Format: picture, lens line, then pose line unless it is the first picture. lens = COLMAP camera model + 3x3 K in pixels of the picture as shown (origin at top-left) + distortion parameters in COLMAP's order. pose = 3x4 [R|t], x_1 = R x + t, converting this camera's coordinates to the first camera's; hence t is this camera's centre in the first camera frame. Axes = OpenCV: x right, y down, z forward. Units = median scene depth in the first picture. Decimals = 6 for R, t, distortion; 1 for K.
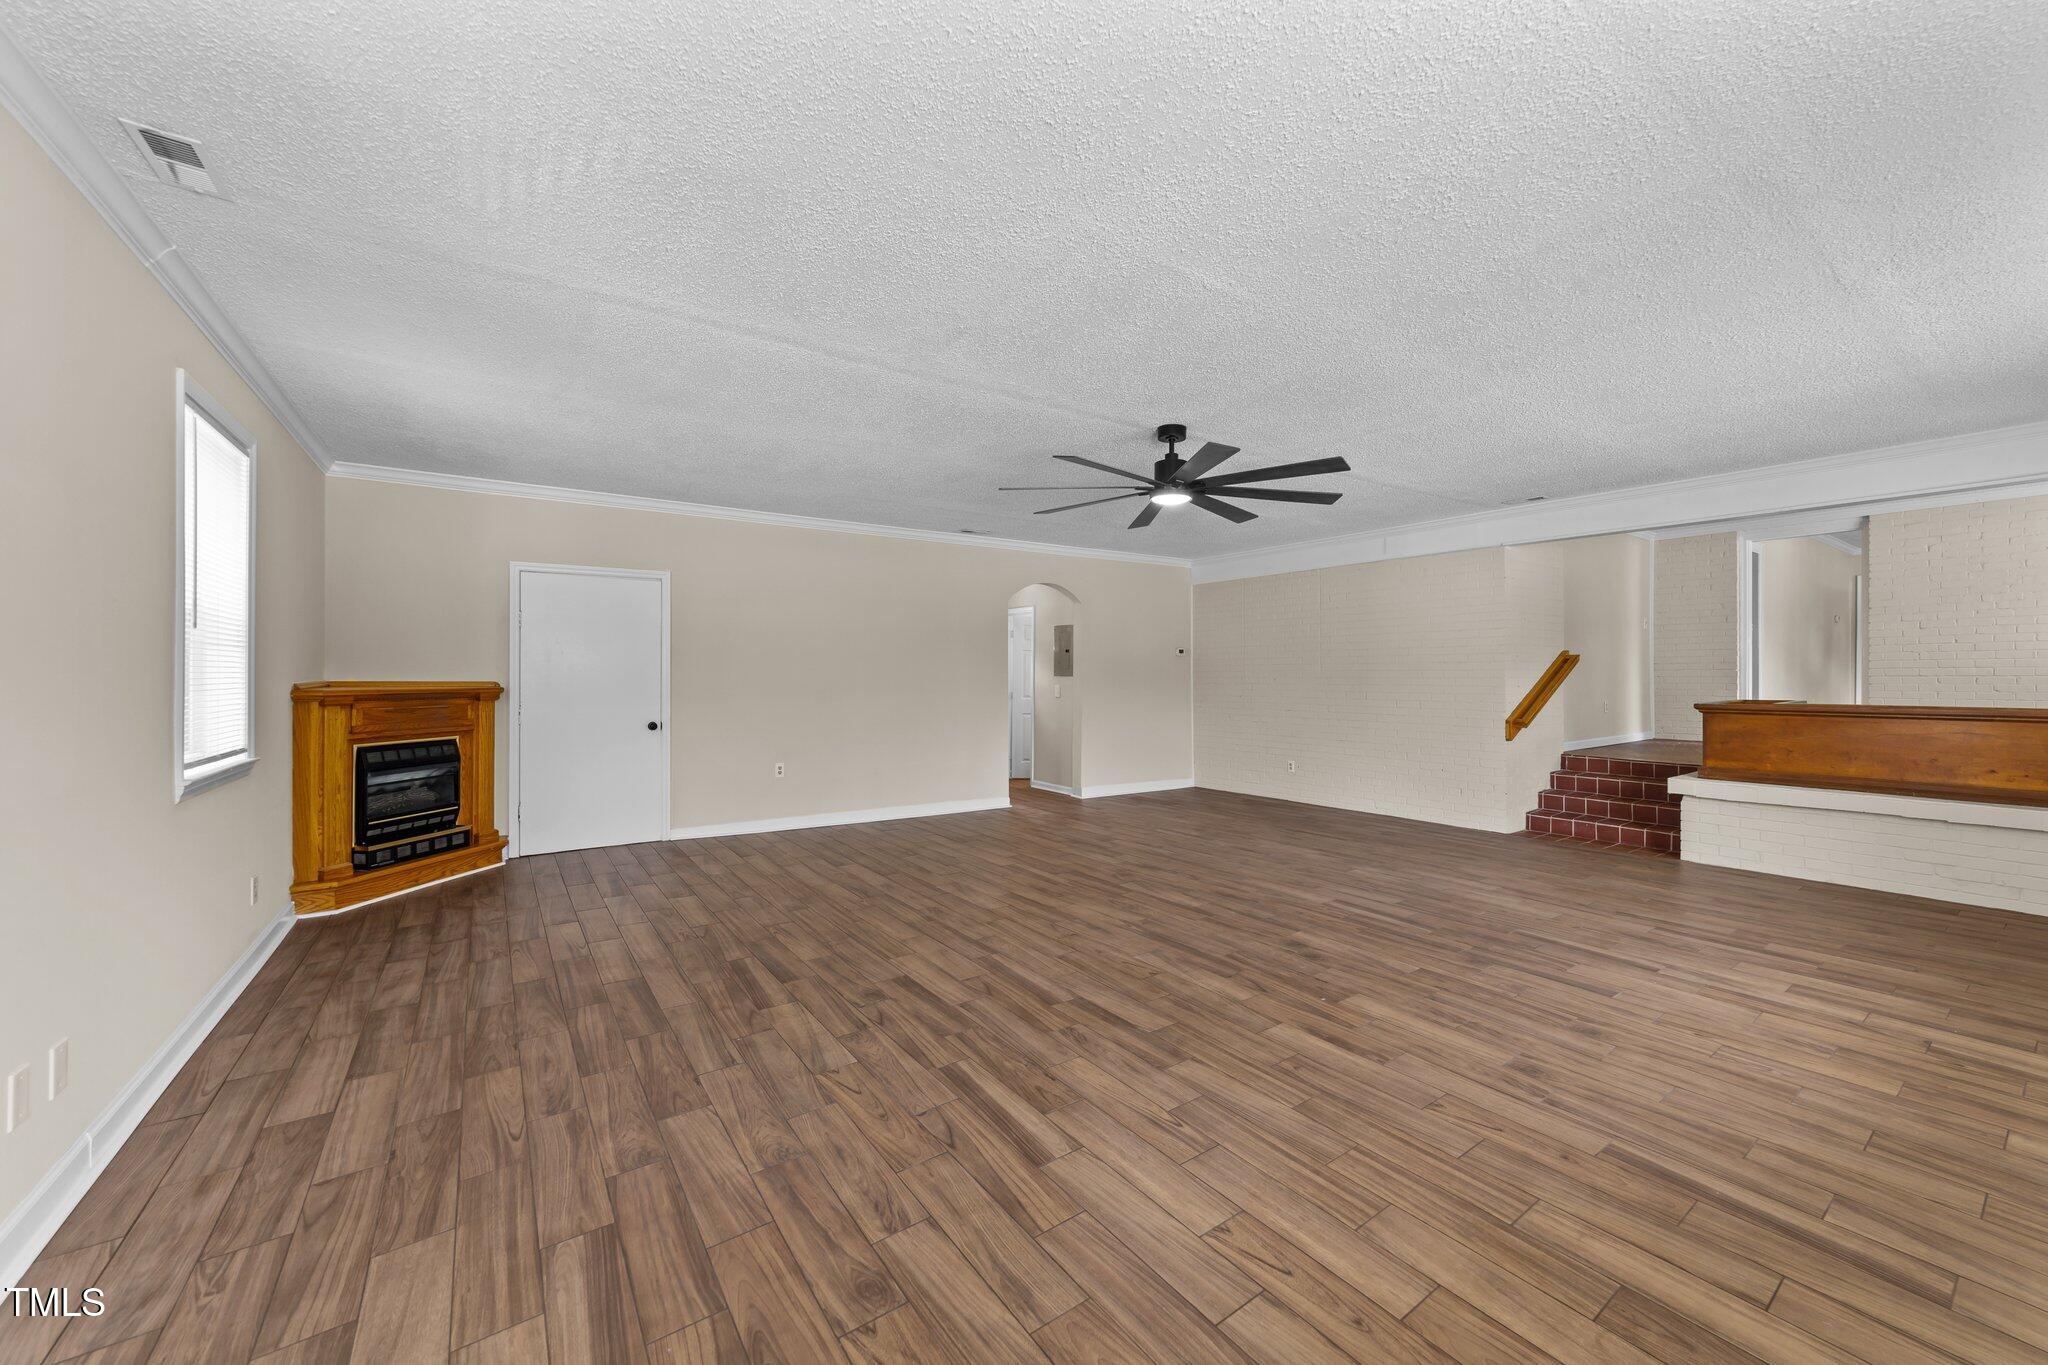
lens RADIAL K [[780.3, 0, 1032.5], [0, 780.3, 677.1], [0, 0, 1]] dist [-0.006537, 0.000110]
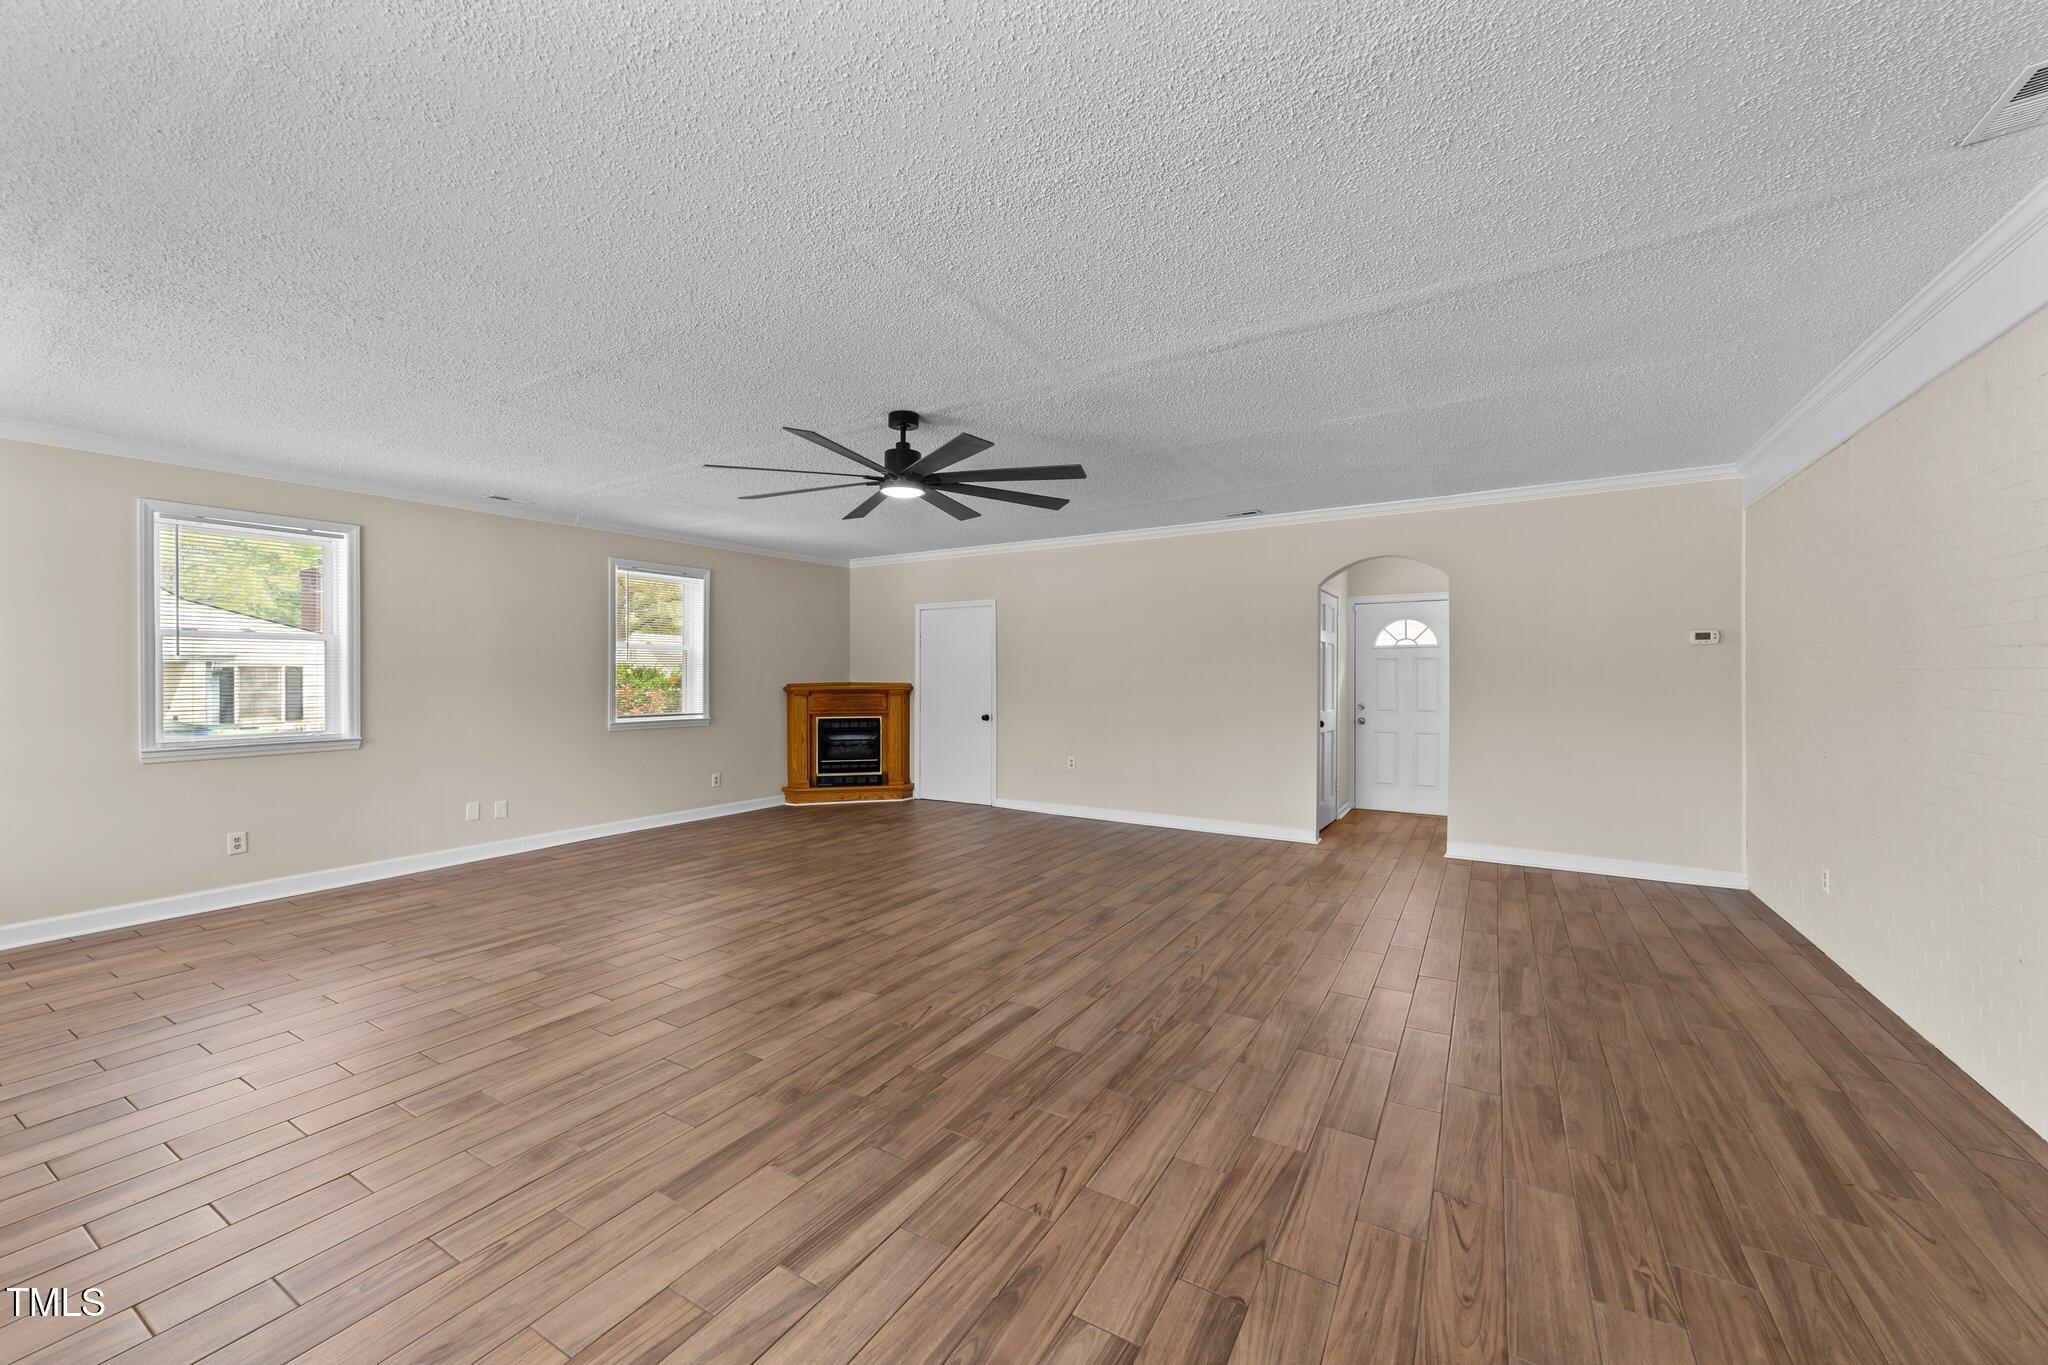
lens RADIAL K [[780.3, 0, 1027.2], [0, 780.3, 680.2], [0, 0, 1]] dist [-0.006537, 0.000110]
pose [[0.404546, 0.004203, -0.914508, 1.094628], [-0.002197, 0.999991, 0.003624, -0.007778], [0.914515, 0.000544, 0.404552, 0.769112]]
